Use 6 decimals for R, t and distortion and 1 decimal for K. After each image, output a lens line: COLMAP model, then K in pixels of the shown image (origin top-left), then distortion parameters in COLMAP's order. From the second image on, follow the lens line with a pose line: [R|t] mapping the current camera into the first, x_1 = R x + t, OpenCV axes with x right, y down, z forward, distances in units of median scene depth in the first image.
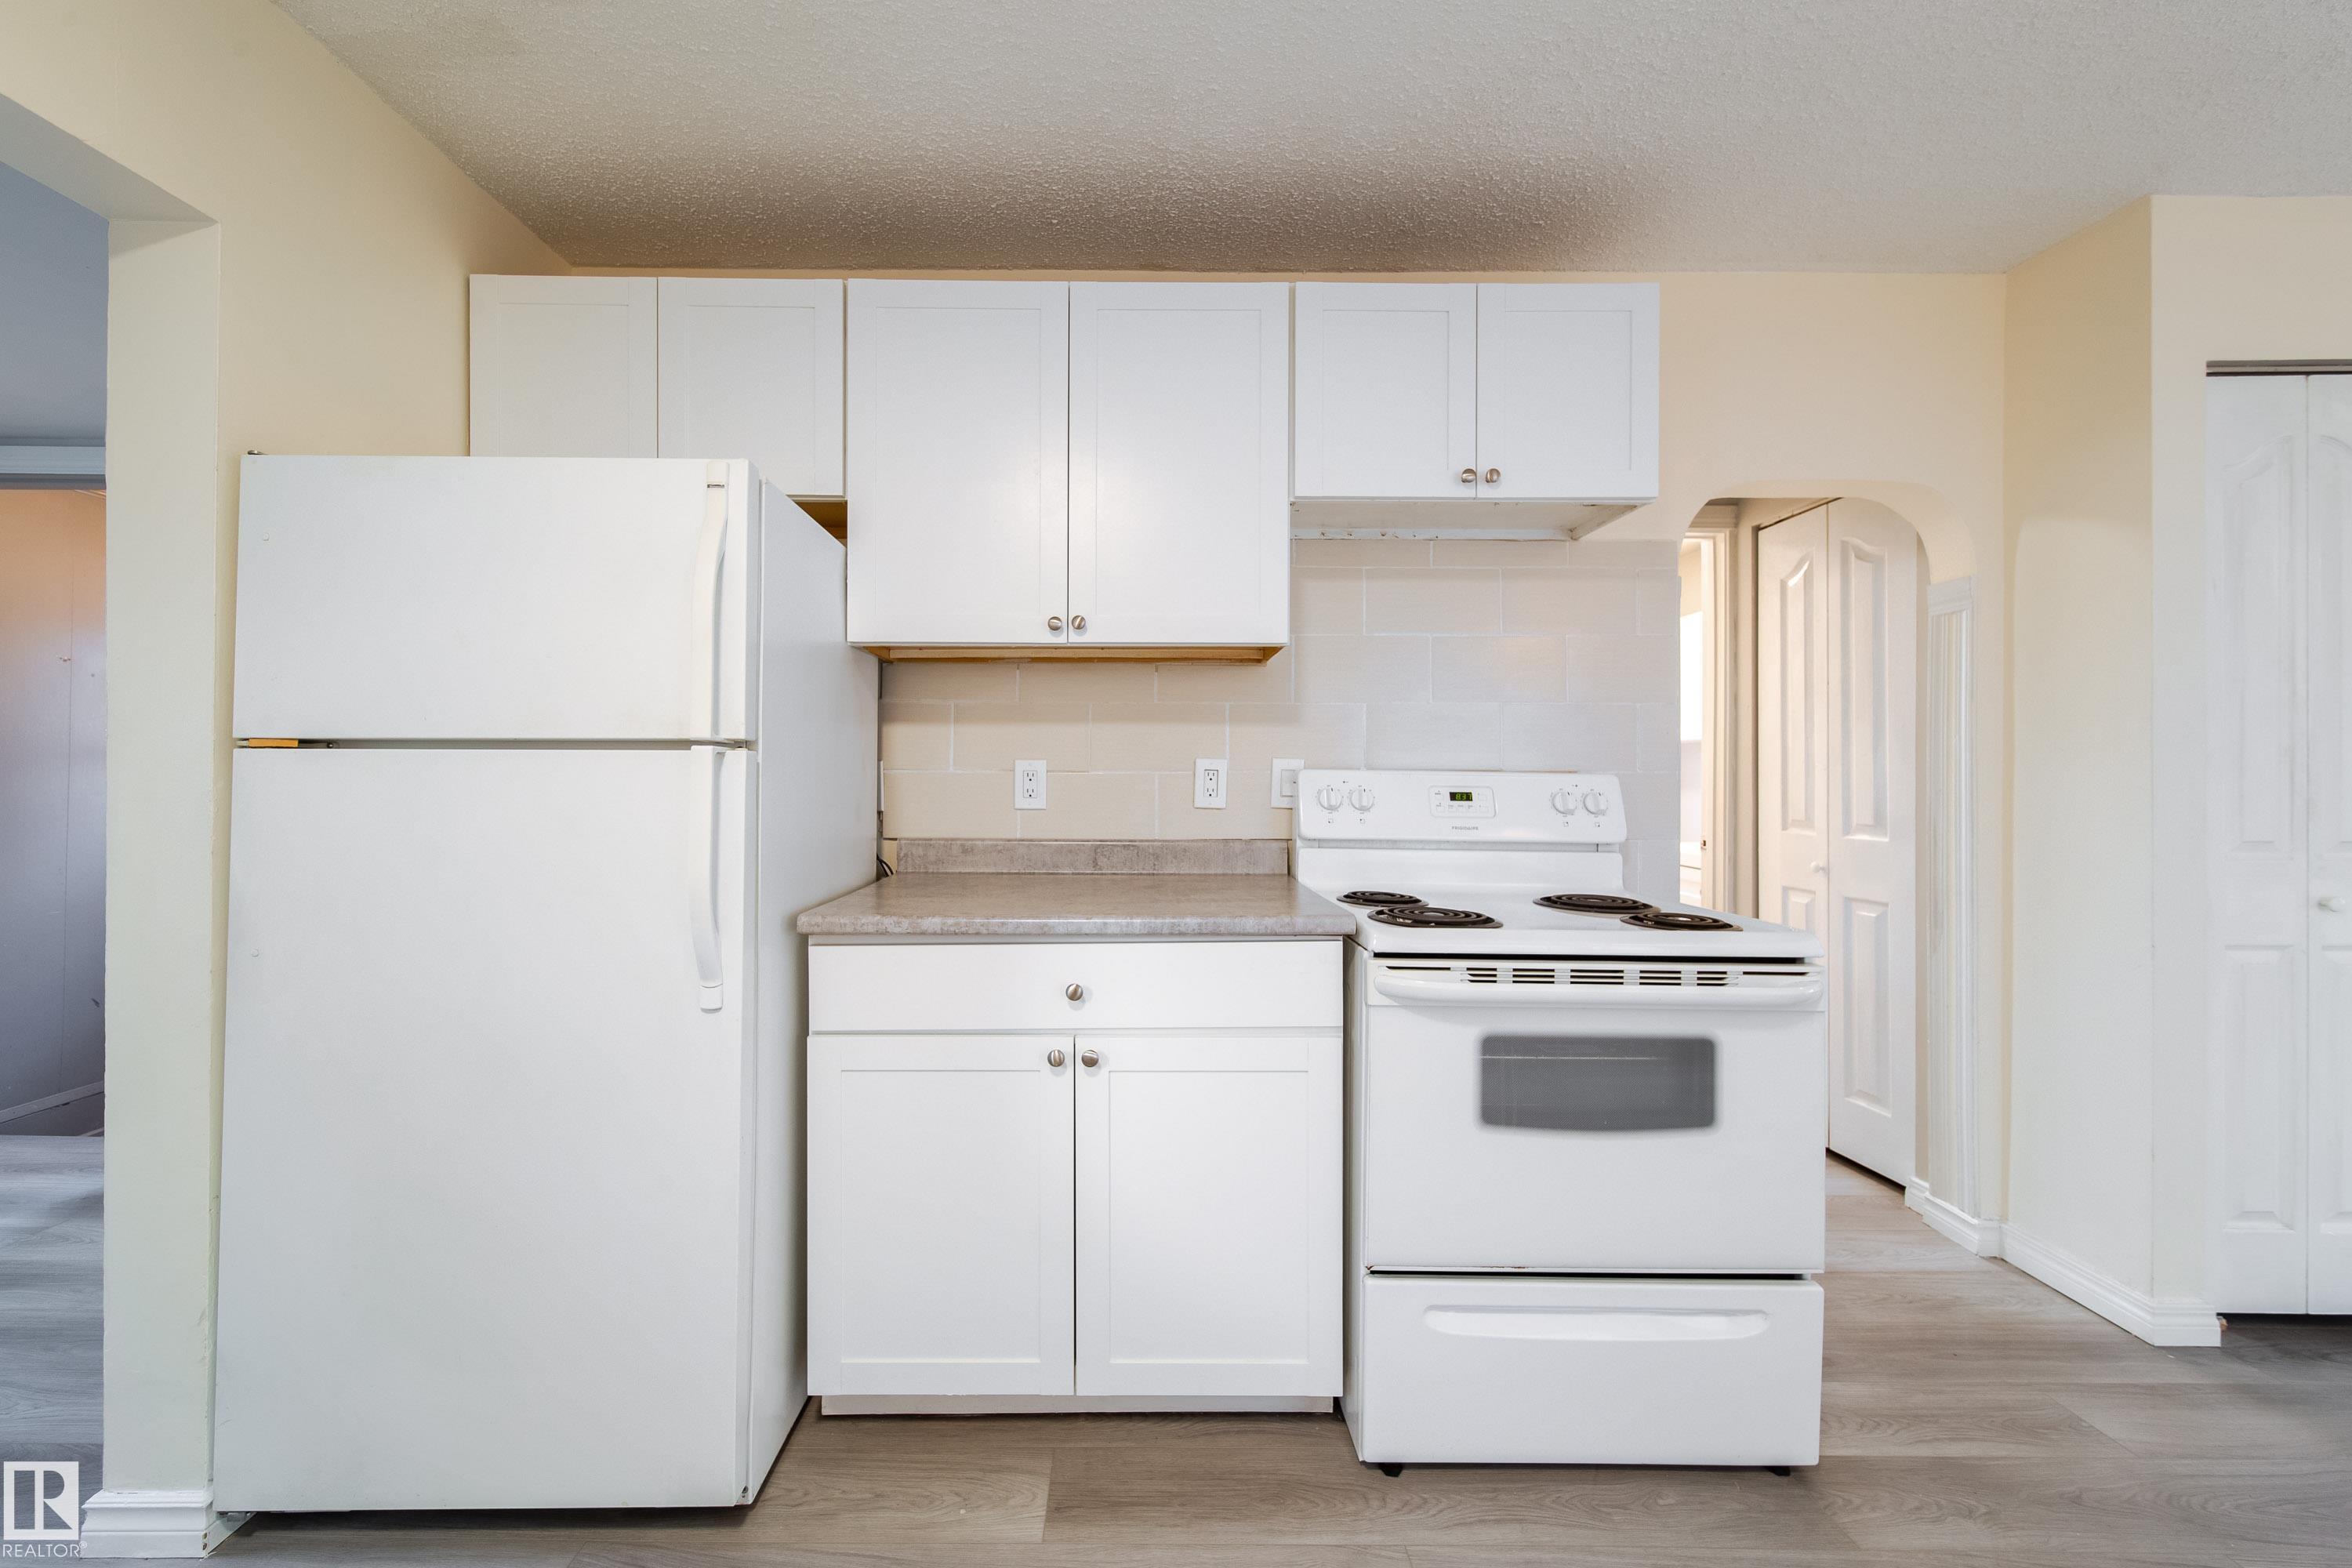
lens RADIAL K [[850.0, 0, 1130.6], [0, 850.0, 768.4], [0, 0, 1]] dist [-0.001857, -0.000219]
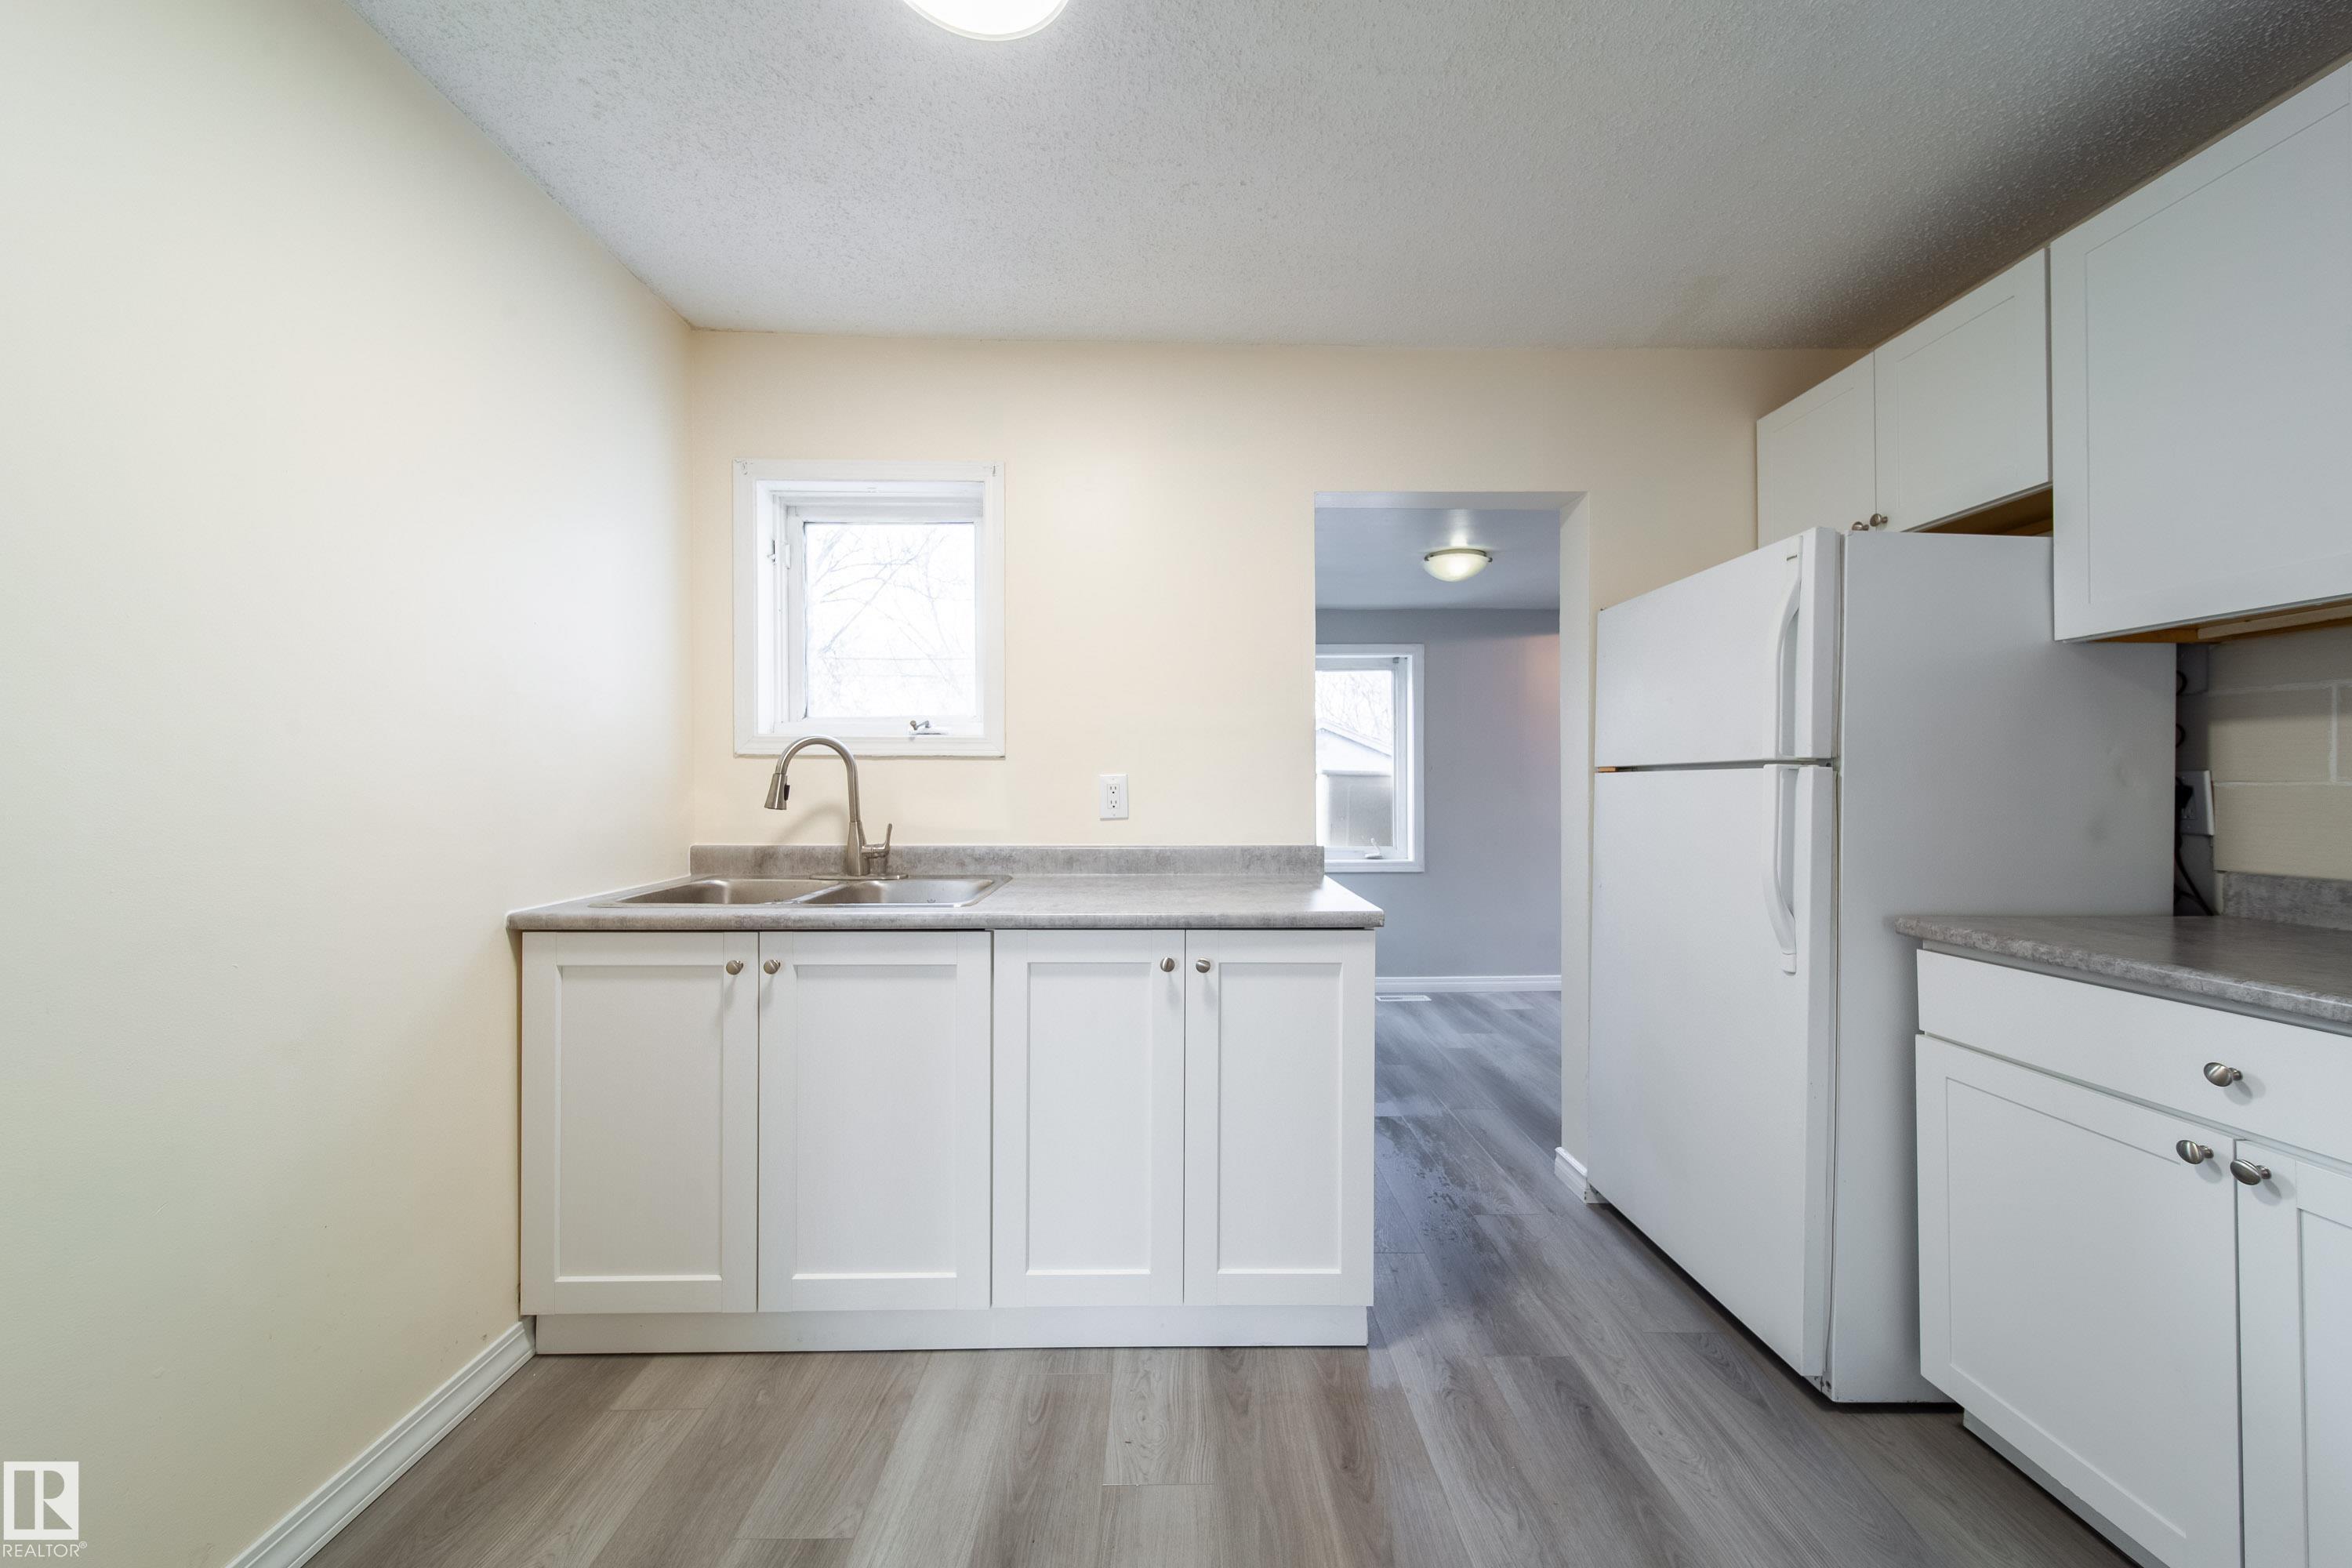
lens RADIAL K [[839.9, 0, 1179.9], [0, 839.9, 779.5], [0, 0, 1]] dist [0.000663, -0.000383]
pose [[0.016595, -0.009991, -0.999812, 0.544683], [0.002814, 0.999947, -0.009945, 0.004827], [0.999858, -0.002649, 0.016622, 0.052258]]
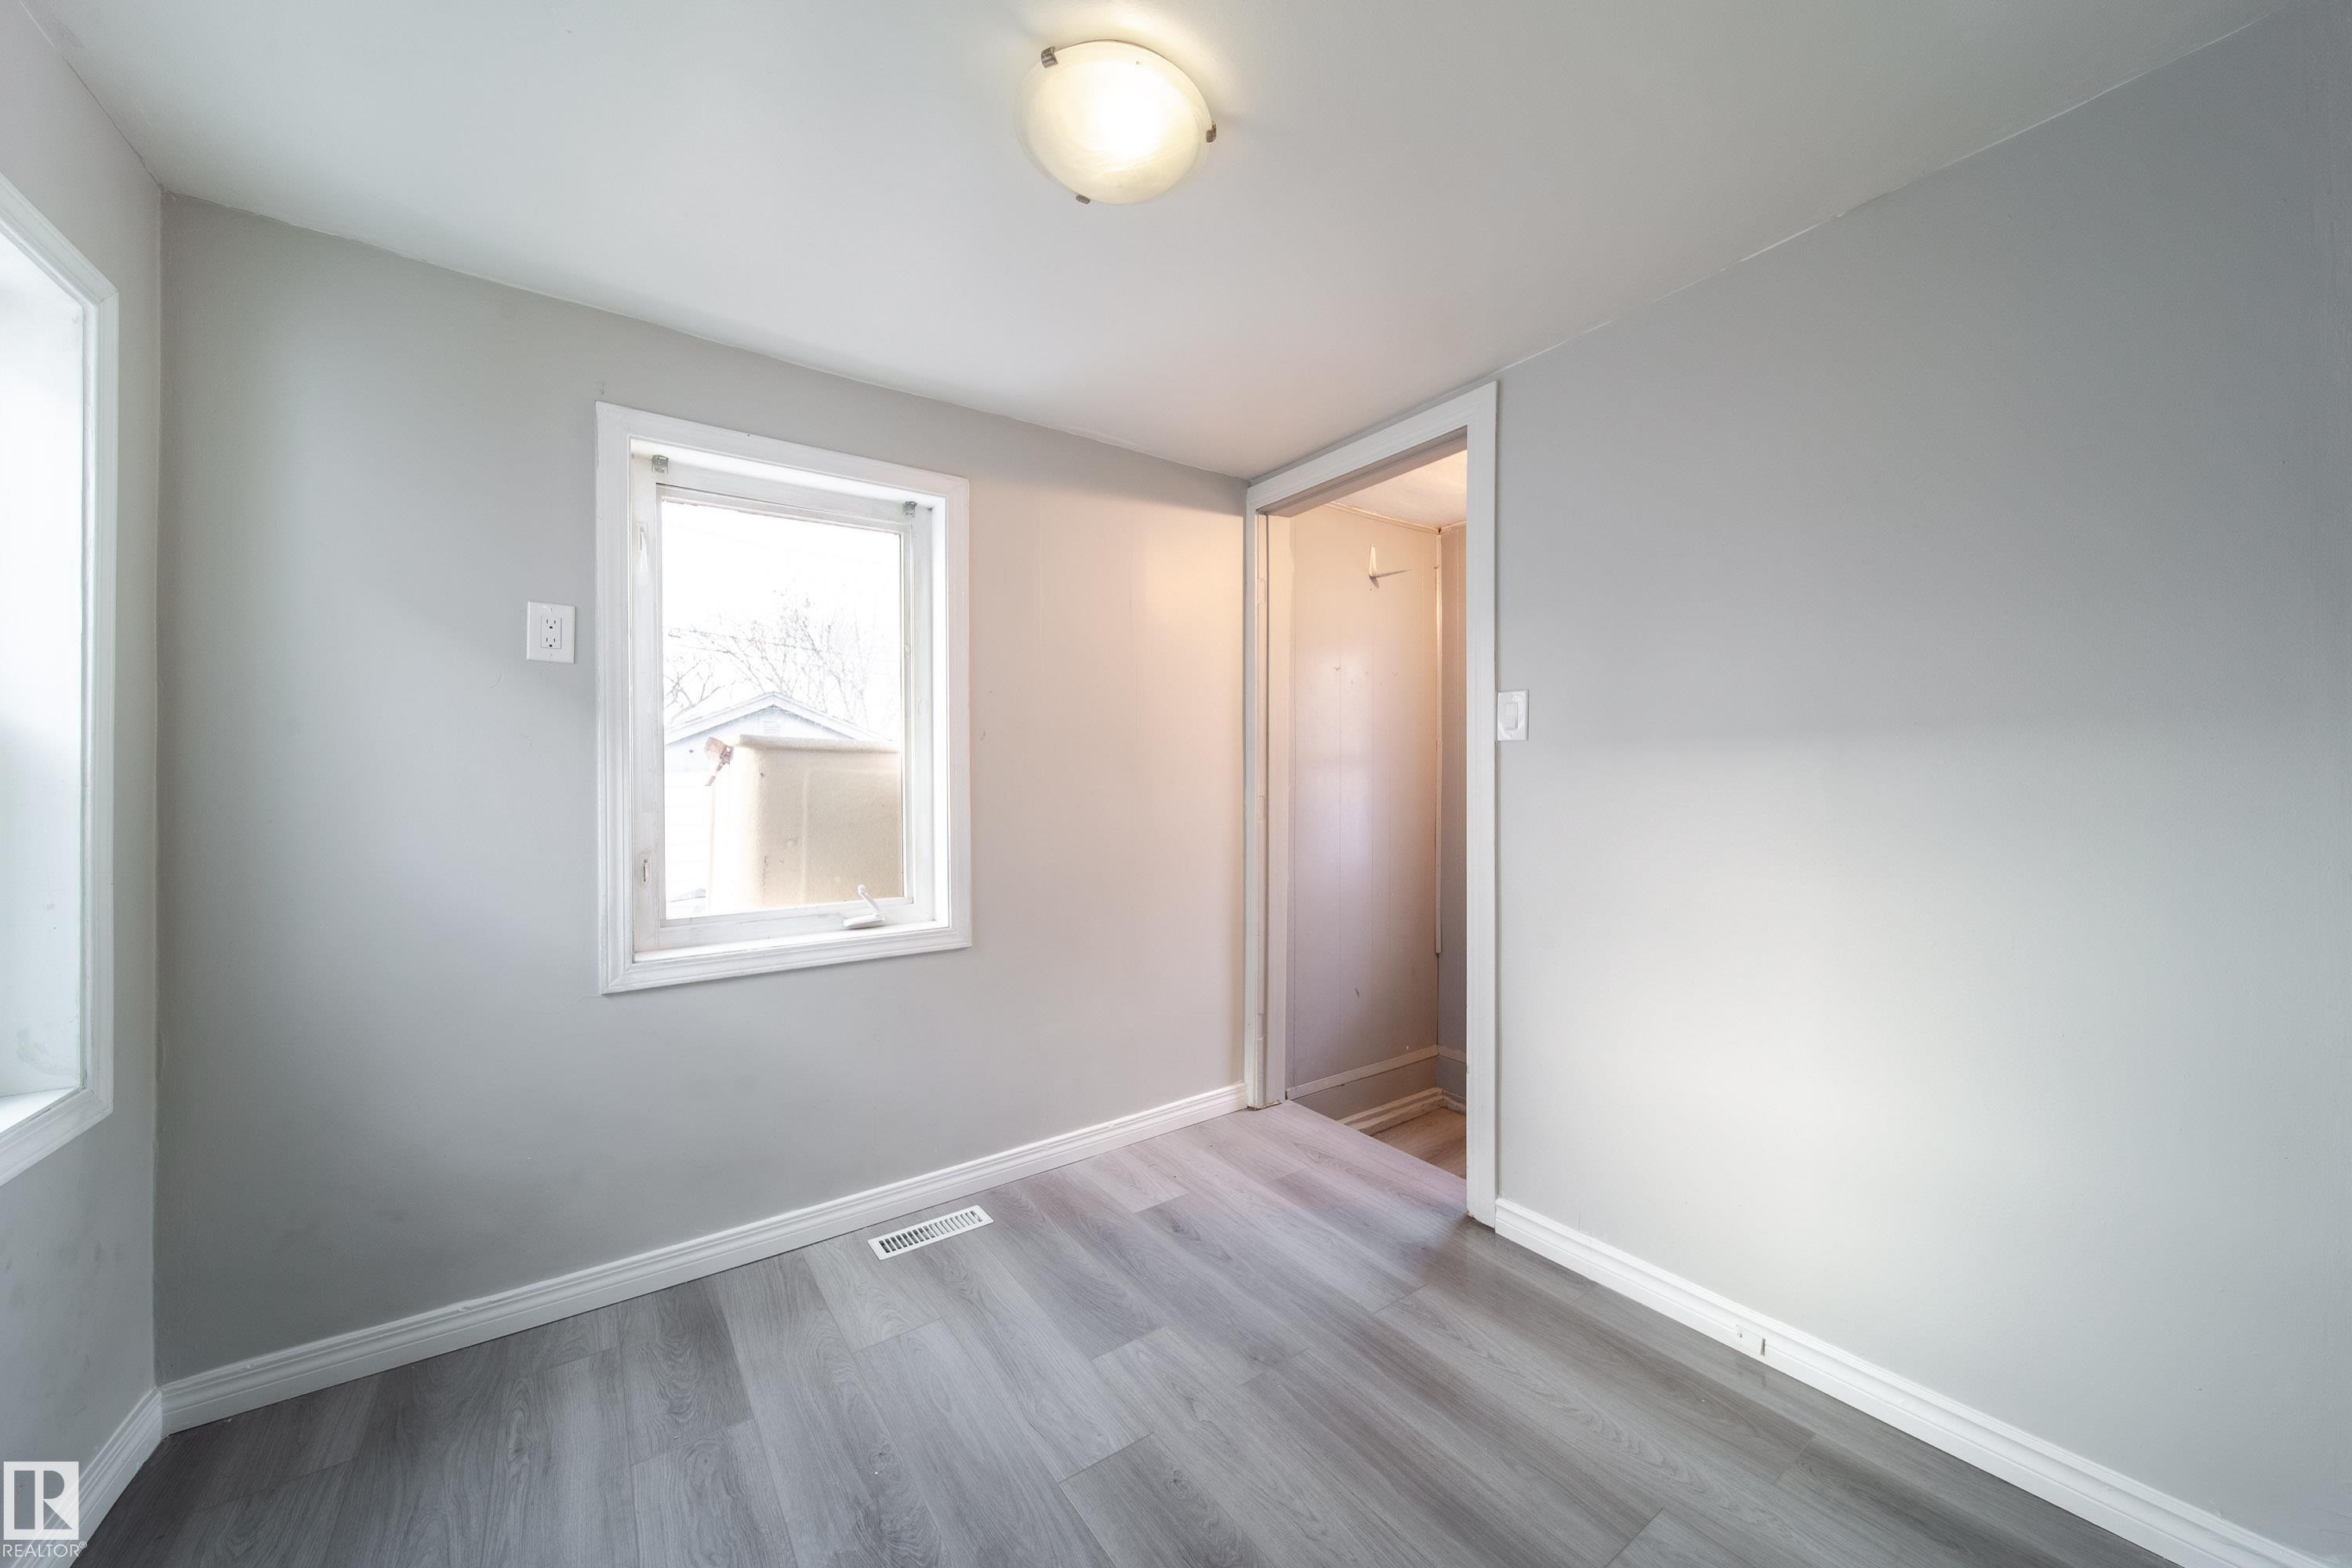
lens RADIAL K [[855.0, 0, 1182.2], [0, 855.0, 778.5], [0, 0, 1]] dist [0.000668, -0.000204]
pose [[0.582194, -0.010186, -0.812986, -0.873629], [0.009188, 0.999940, -0.005949, 0.025703], [0.812998, -0.004006, 0.582253, 0.375022]]
